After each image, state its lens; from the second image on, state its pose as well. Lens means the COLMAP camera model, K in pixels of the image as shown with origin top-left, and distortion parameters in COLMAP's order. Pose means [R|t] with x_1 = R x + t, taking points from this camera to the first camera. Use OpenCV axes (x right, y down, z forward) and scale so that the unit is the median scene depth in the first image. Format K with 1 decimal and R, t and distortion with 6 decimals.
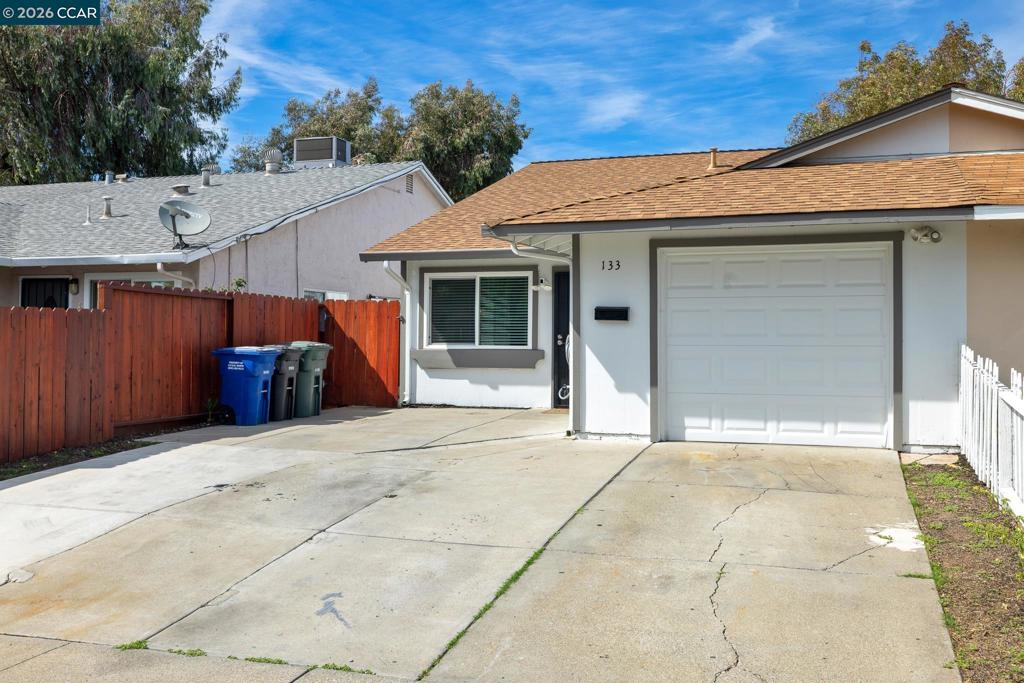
lens RADIAL K [[975.2, 0, 537.4], [0, 975.2, 321.2], [0, 0, 1]] dist [-0.001503, -0.000988]
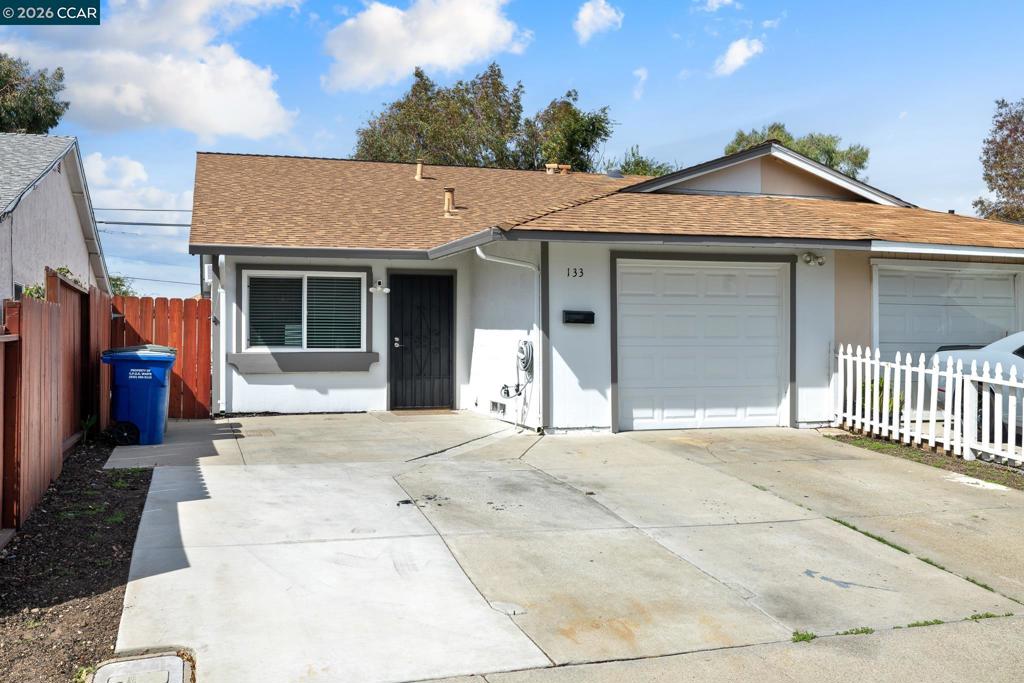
lens RADIAL K [[962.4, 0, 512.0], [0, 962.4, 341.5], [0, 0, 1]] dist [-0.006961, -0.000126]
pose [[0.822800, -0.003222, 0.568322, -0.441882], [-0.006599, 0.999862, 0.015222, 0.002600], [-0.568293, -0.016275, 0.822665, 0.118509]]
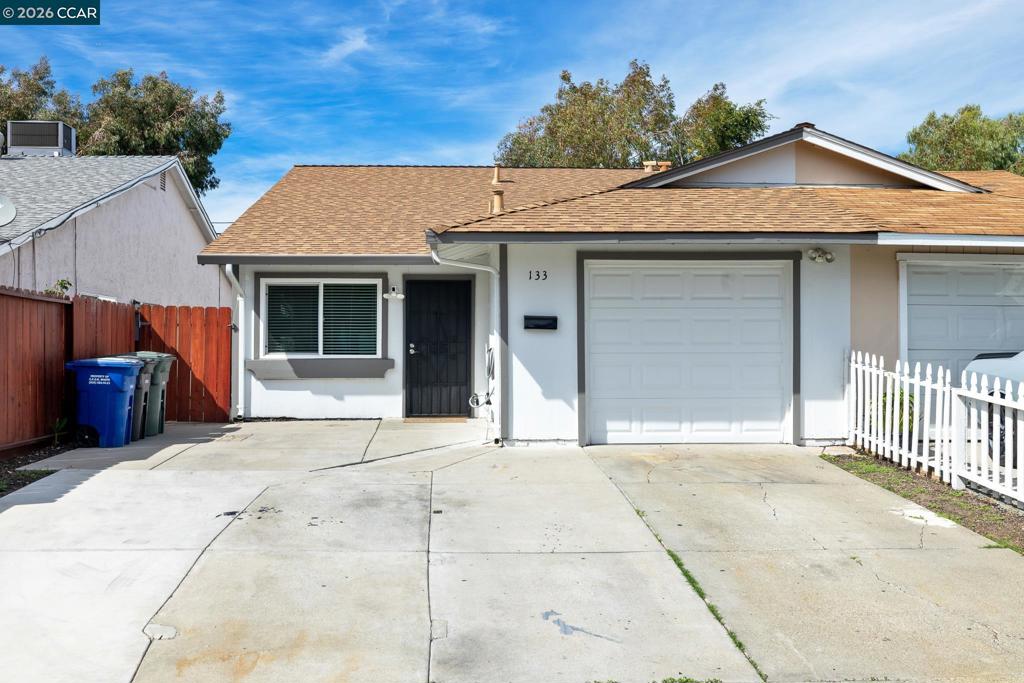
lens RADIAL K [[962.4, 0, 512.0], [0, 962.4, 341.5], [0, 0, 1]] dist [-0.006961, -0.000126]
pose [[0.932917, -0.002027, 0.360085, -0.234756], [-0.002335, 0.999929, 0.011680, 0.000228], [-0.360083, -0.011737, 0.932846, 0.049787]]
